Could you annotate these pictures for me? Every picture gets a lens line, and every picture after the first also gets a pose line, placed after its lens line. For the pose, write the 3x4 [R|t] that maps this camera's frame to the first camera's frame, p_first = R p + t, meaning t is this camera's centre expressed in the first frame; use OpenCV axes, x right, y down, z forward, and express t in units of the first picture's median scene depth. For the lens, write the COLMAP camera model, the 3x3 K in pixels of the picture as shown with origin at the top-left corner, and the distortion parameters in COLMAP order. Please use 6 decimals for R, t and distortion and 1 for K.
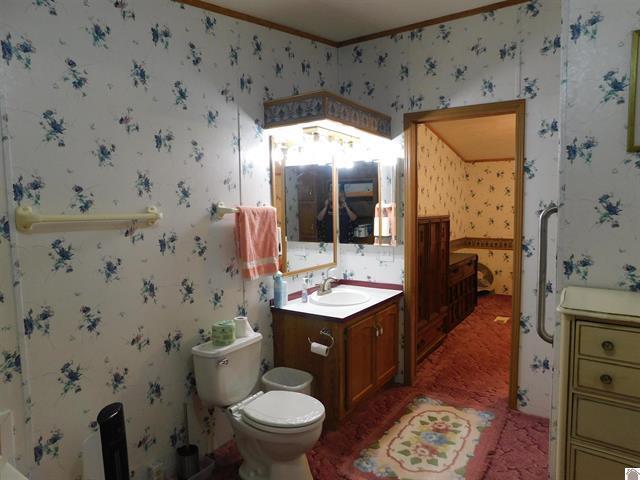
lens RADIAL K [[424.8, 0, 320.0], [0, 424.8, 240.0], [0, 0, 1]] dist [-0.071682, 0.064838]
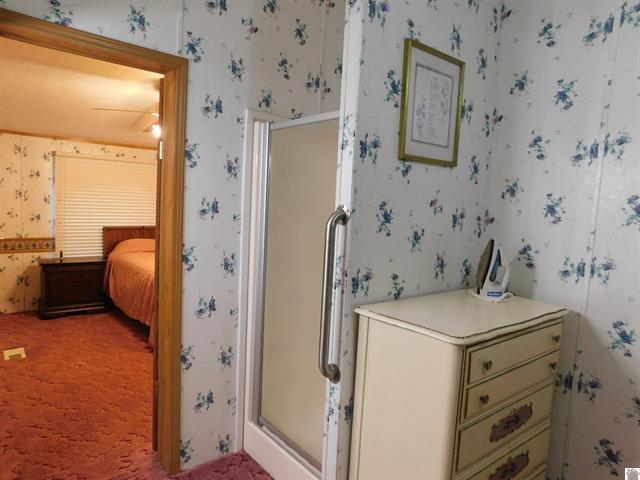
lens RADIAL K [[424.8, 0, 320.0], [0, 424.8, 240.0], [0, 0, 1]] dist [-0.071682, 0.064838]
pose [[0.283915, -0.055384, 0.957249, -0.249813], [0.026627, 0.998401, 0.049867, -0.070437], [-0.958480, 0.011331, 0.284936, 0.826636]]
